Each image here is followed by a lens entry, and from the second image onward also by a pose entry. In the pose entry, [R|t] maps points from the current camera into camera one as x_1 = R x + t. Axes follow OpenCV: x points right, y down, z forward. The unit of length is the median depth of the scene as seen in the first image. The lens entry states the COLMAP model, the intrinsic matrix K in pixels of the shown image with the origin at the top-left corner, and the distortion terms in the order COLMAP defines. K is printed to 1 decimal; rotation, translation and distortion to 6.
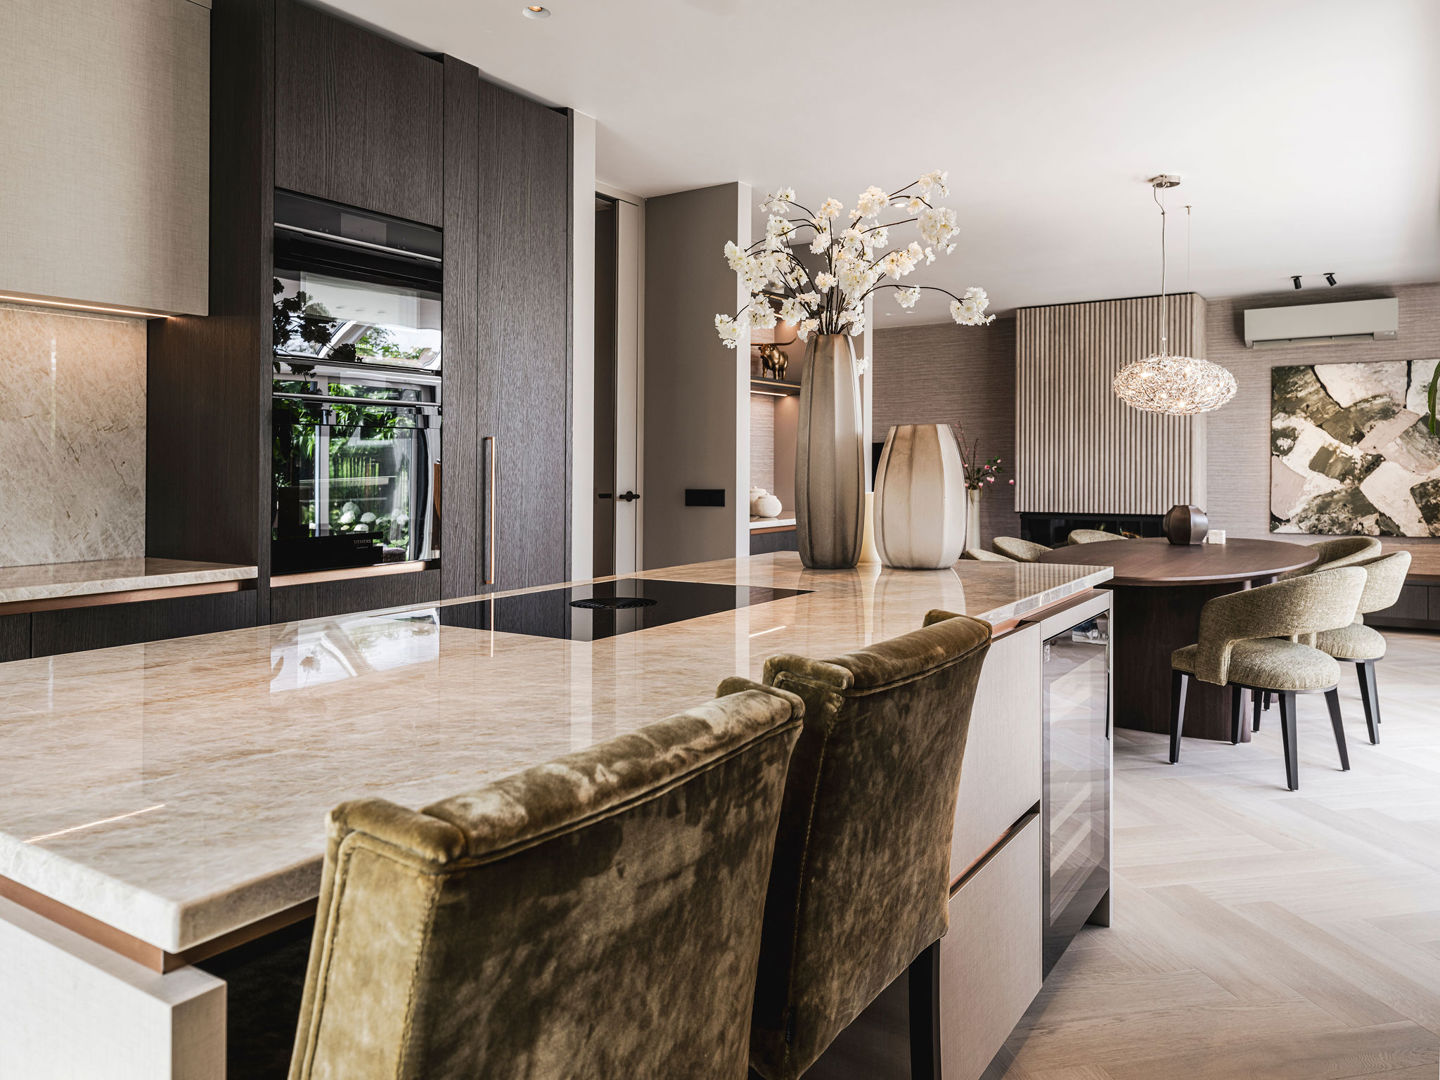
lens RADIAL K [[1036.5, 0, 721.8], [0, 1036.5, 457.5], [0, 0, 1]] dist [0.005110, 0.000756]
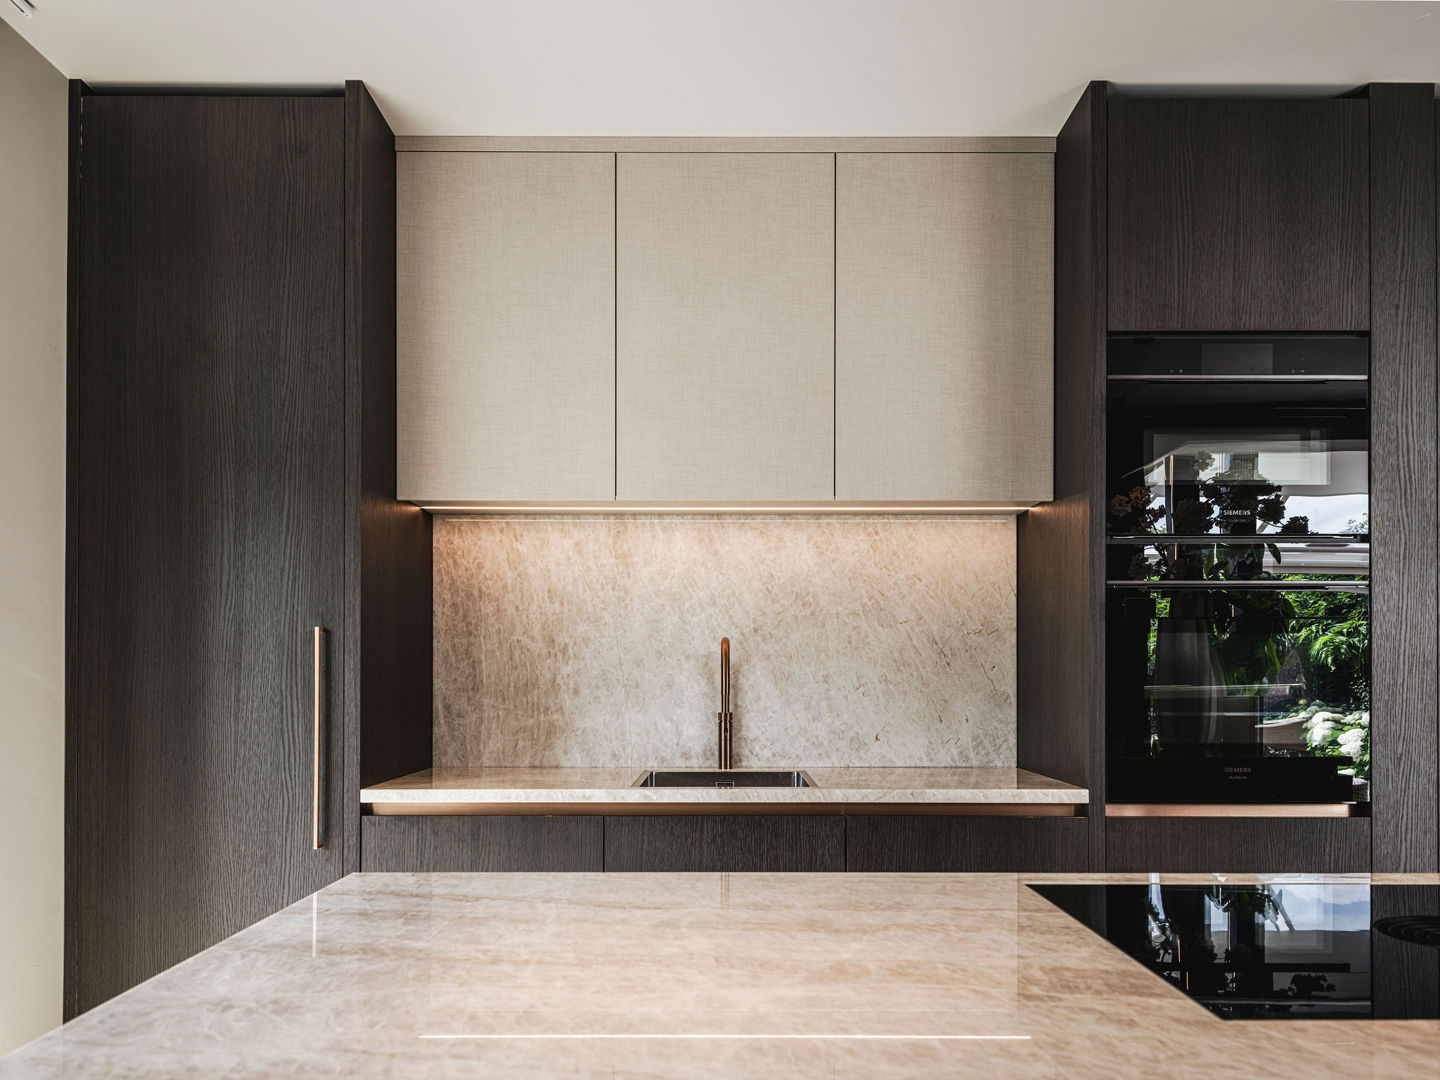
lens RADIAL K [[1021.0, 0, 721.3], [0, 1021.0, 667.3], [0, 0, 1]] dist [0.005015, -0.005598]
pose [[0.544078, -0.006873, -0.839007, 0.079053], [0.005335, 0.999975, -0.004732, 0.008479], [0.839018, -0.001901, 0.544101, 0.282478]]
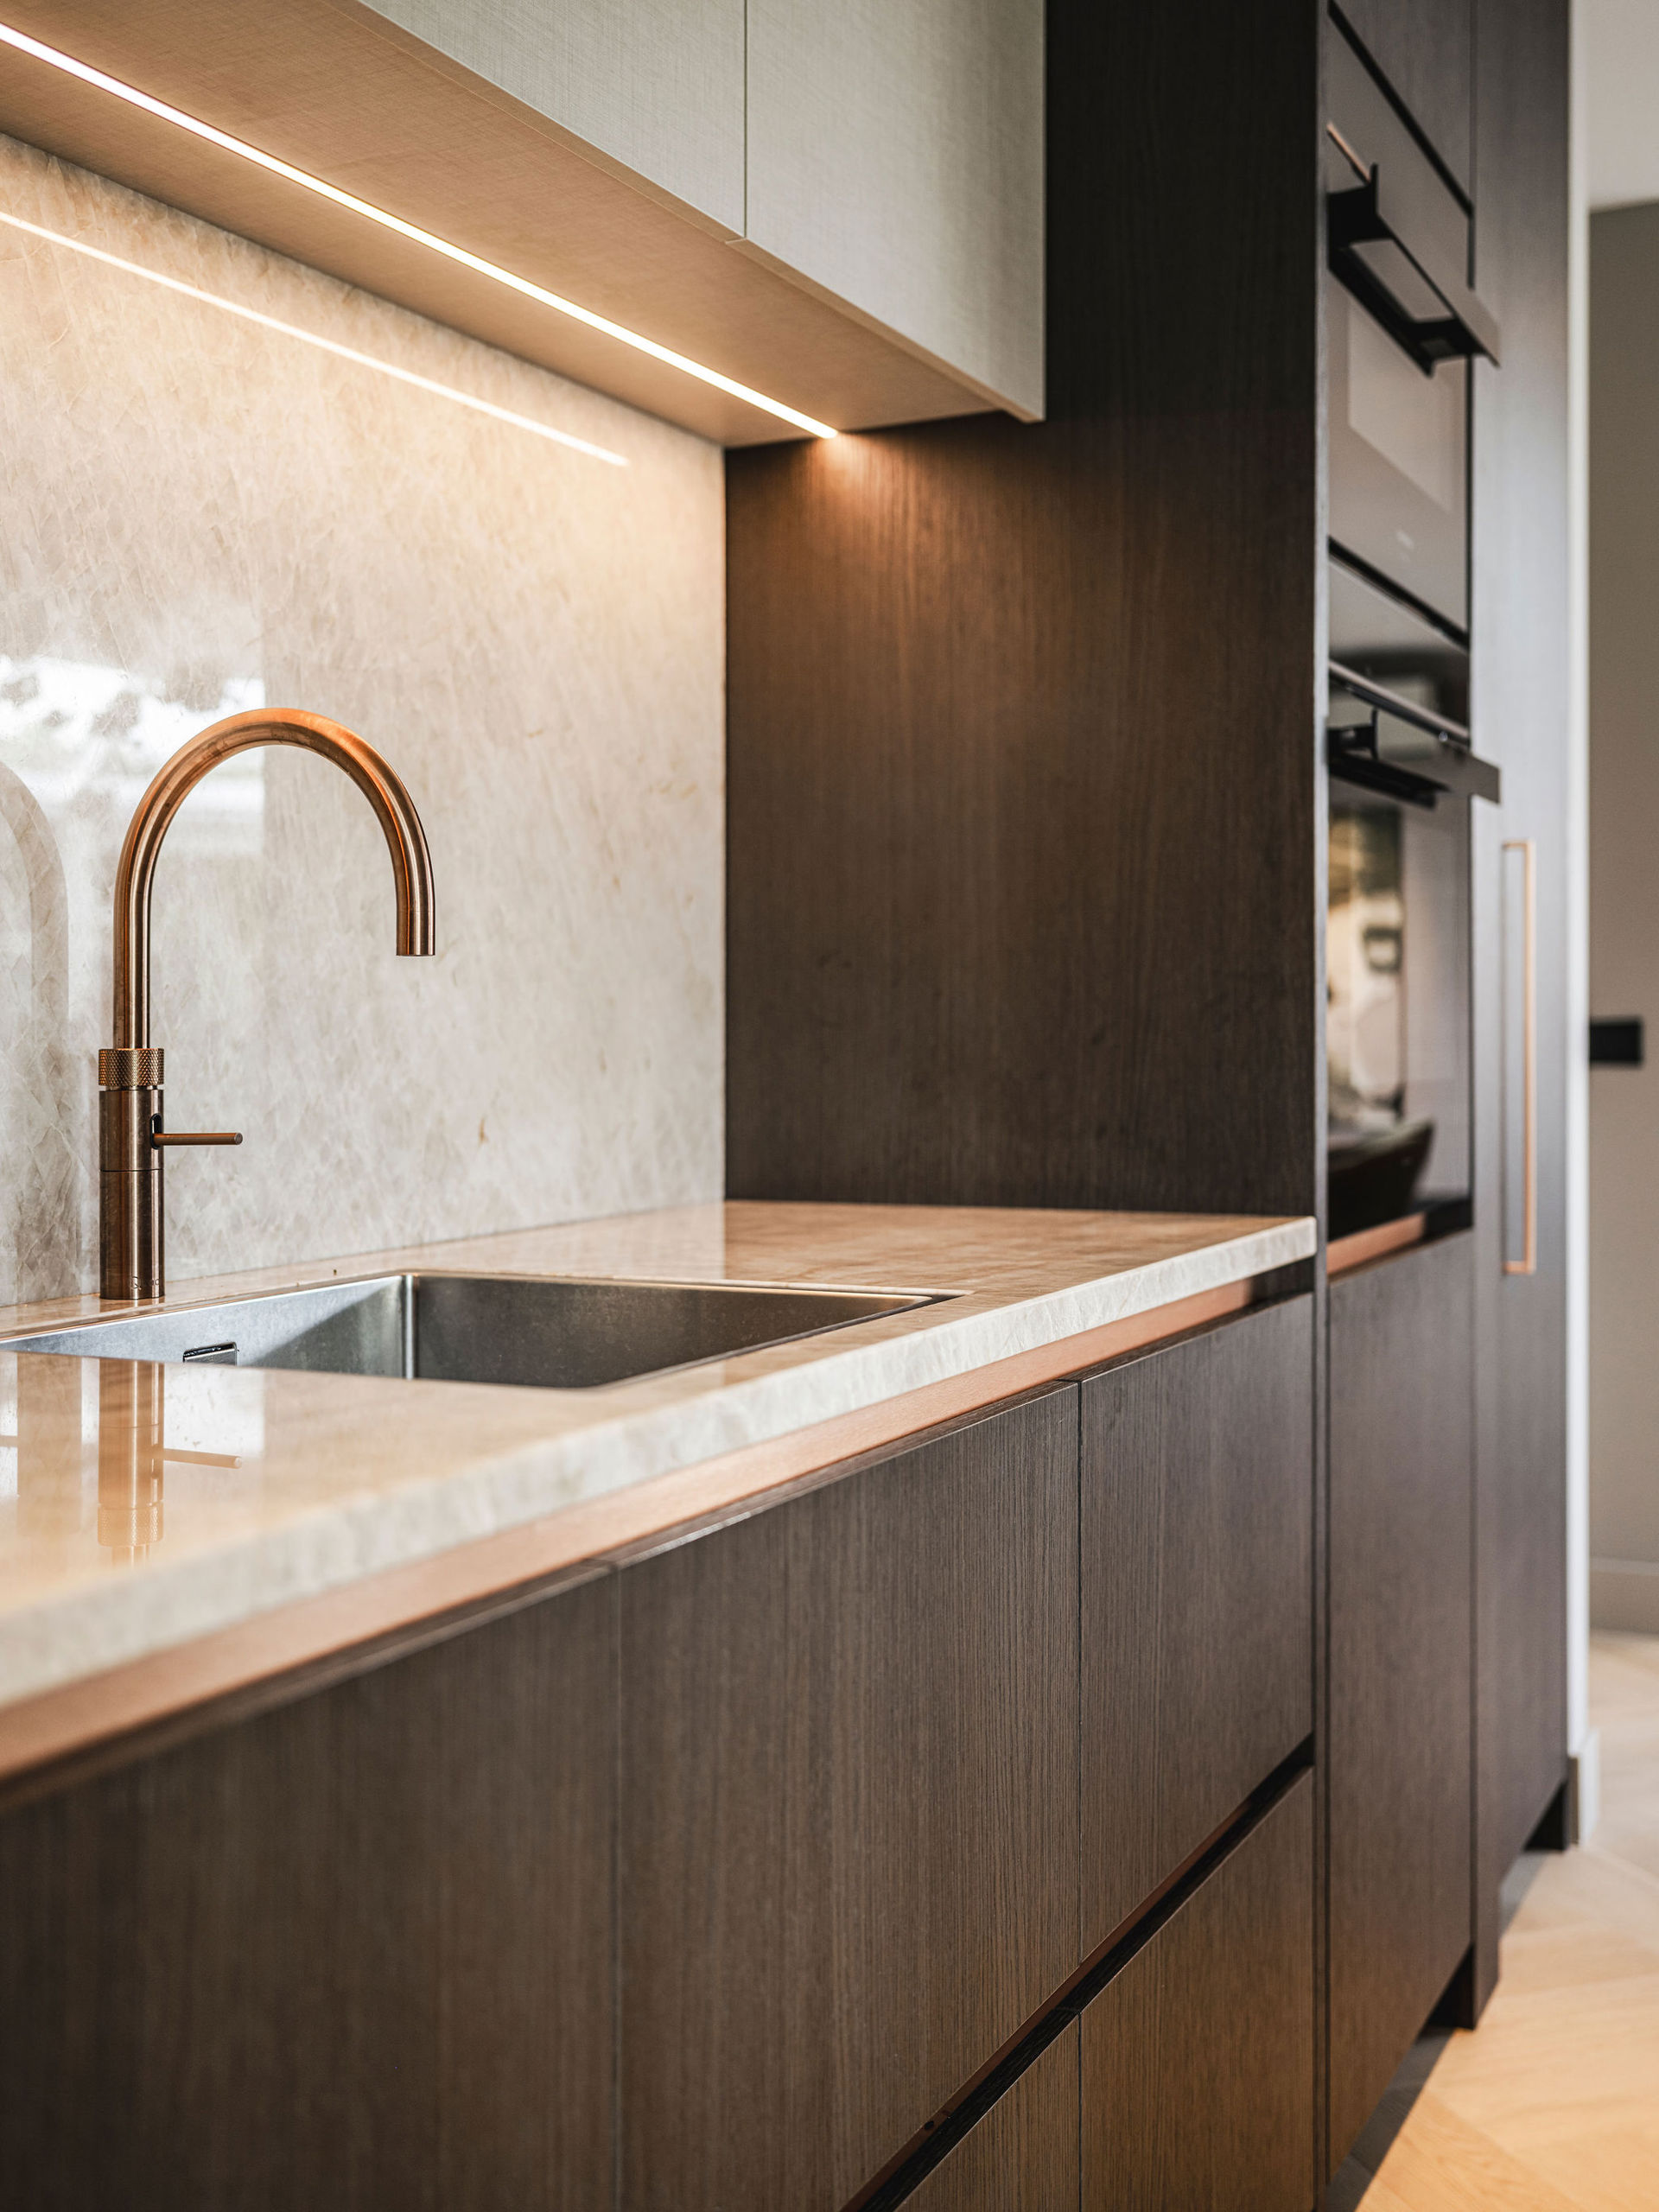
lens RADIAL K [[2328.1, 0, 826.0], [0, 2328.1, 999.0], [0, 0, 1]] dist [0.008761, 0.020872]
pose [[0.994409, -0.006395, 0.105407, -0.622388], [0.006598, 0.999977, -0.001572, 0.037204], [-0.105395, 0.002259, 0.994428, 0.302949]]
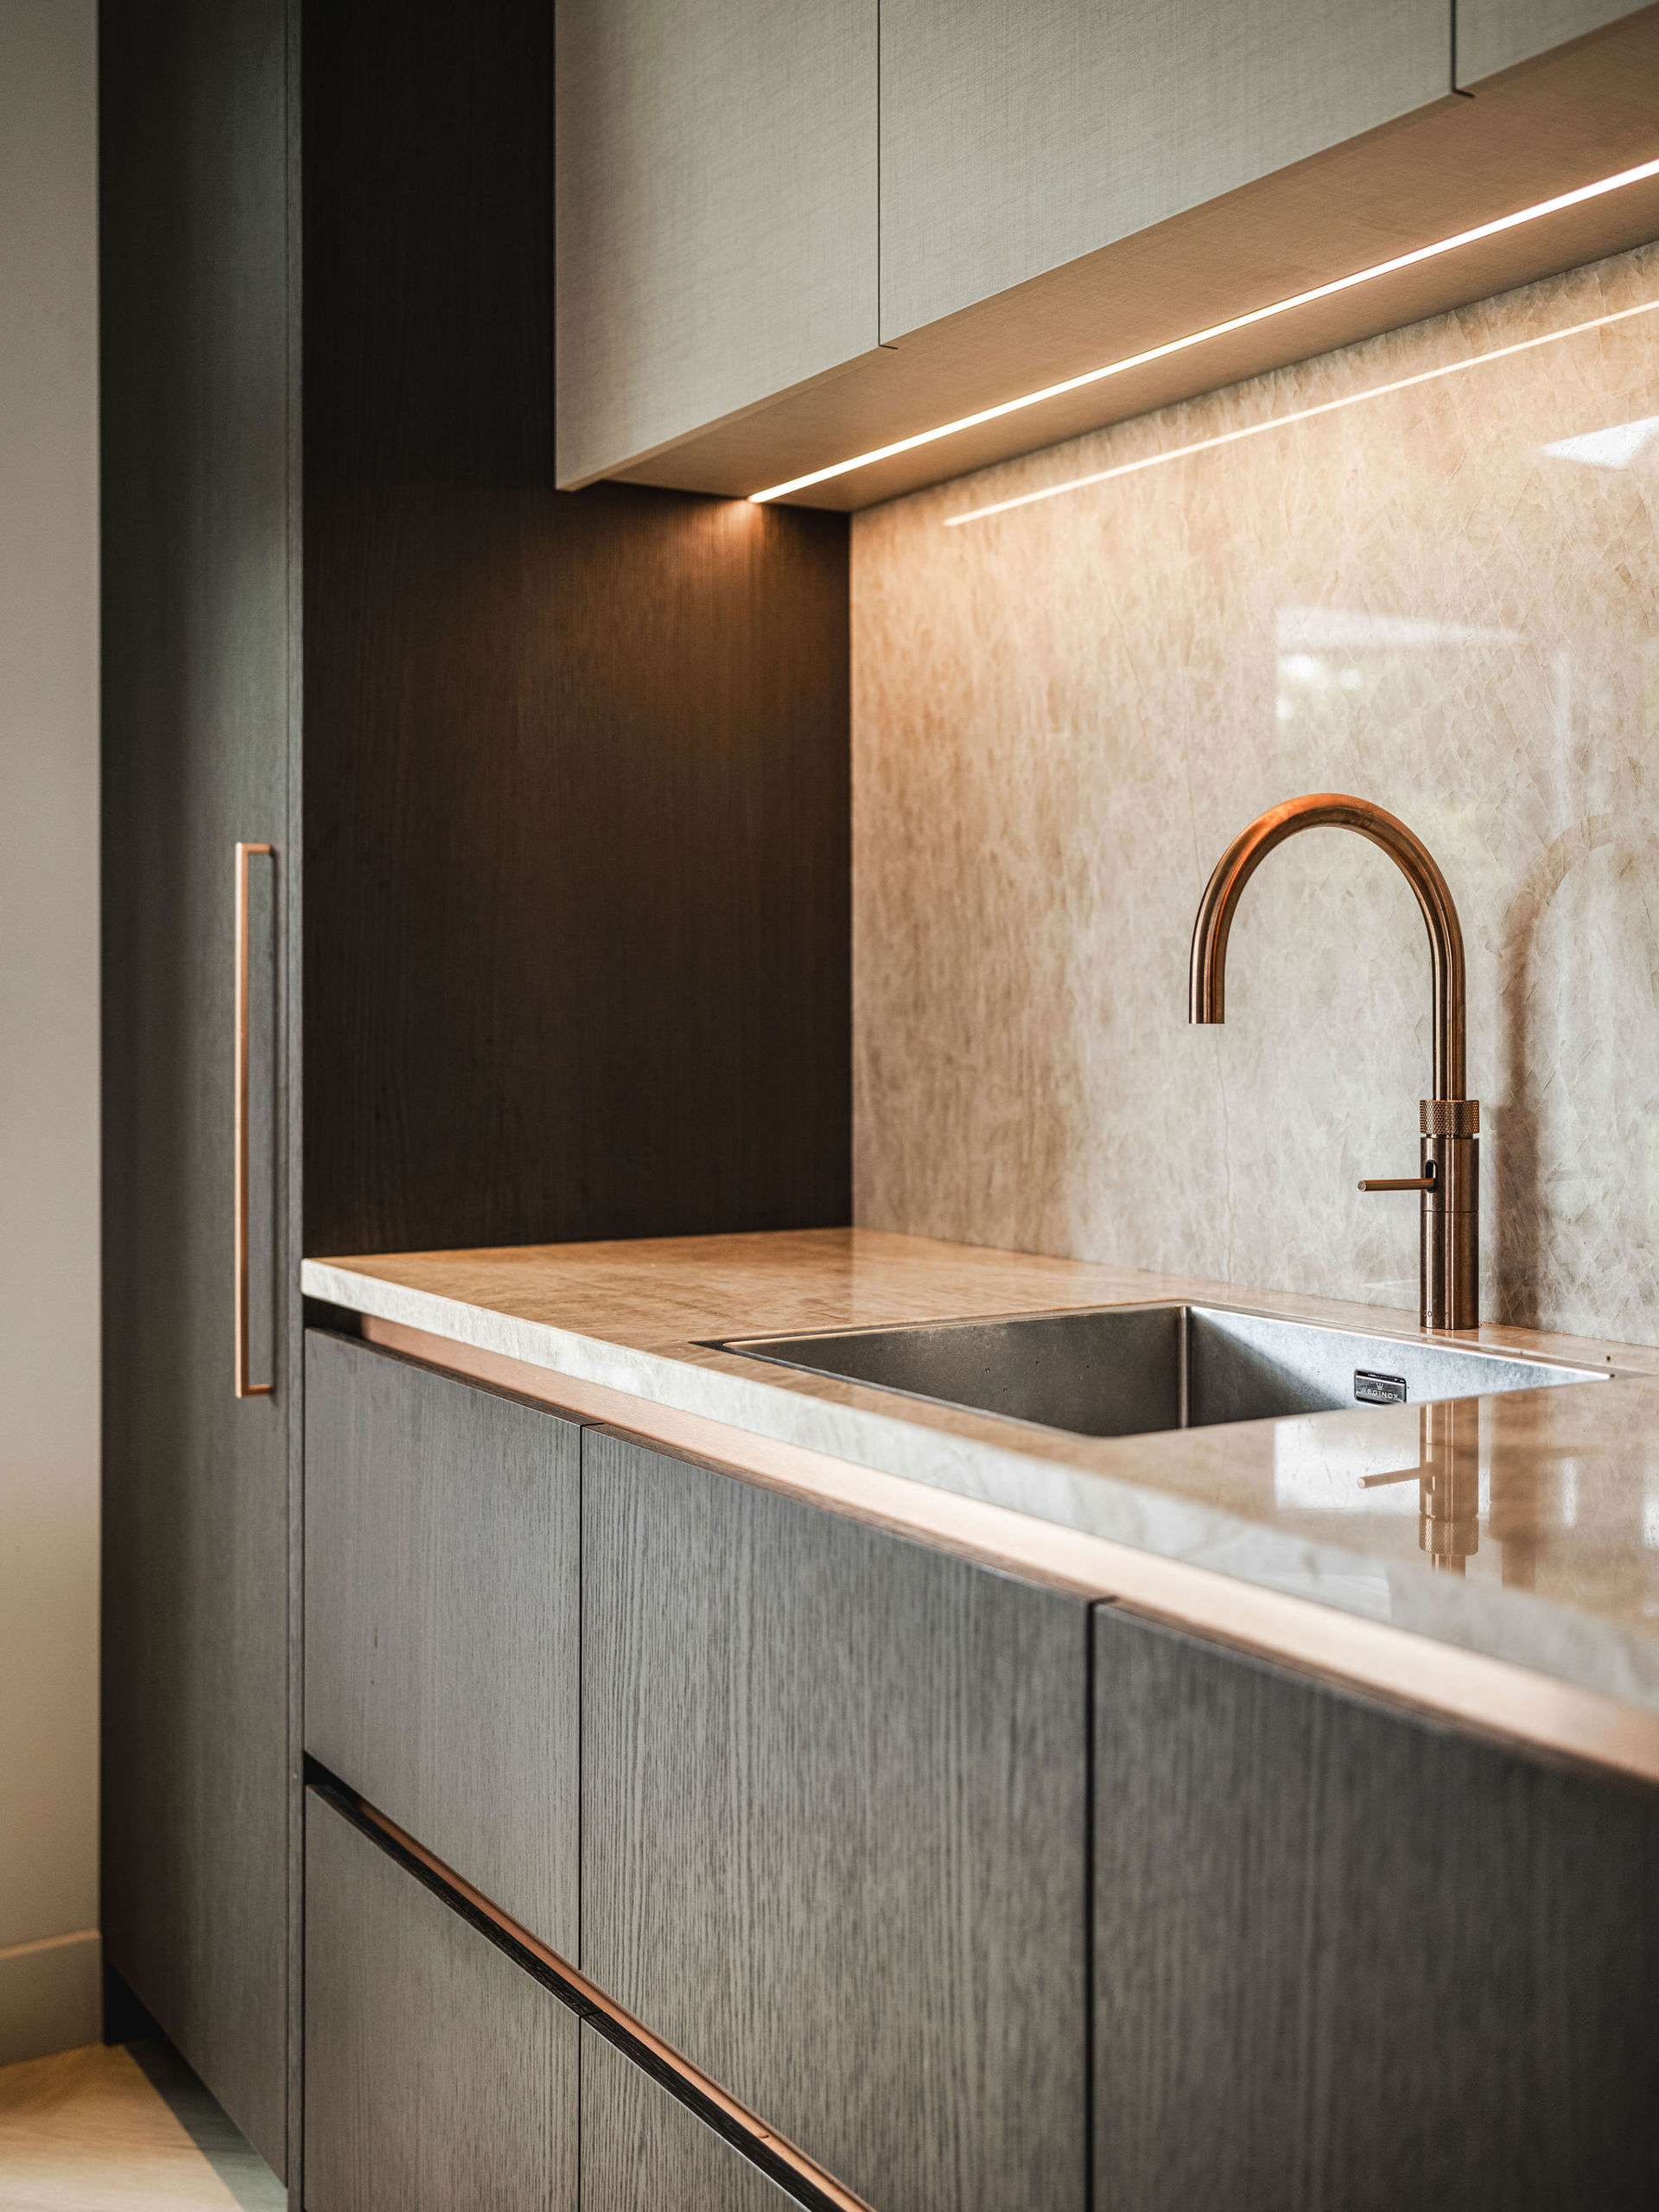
lens RADIAL K [[2328.1, 0, 826.0], [0, 2328.1, 999.0], [0, 0, 1]] dist [0.008761, 0.020872]
pose [[-0.431765, -0.004331, -0.901976, -0.171413], [0.005306, 0.999959, -0.007341, 0.025915], [0.901971, -0.007955, -0.431724, 0.903612]]
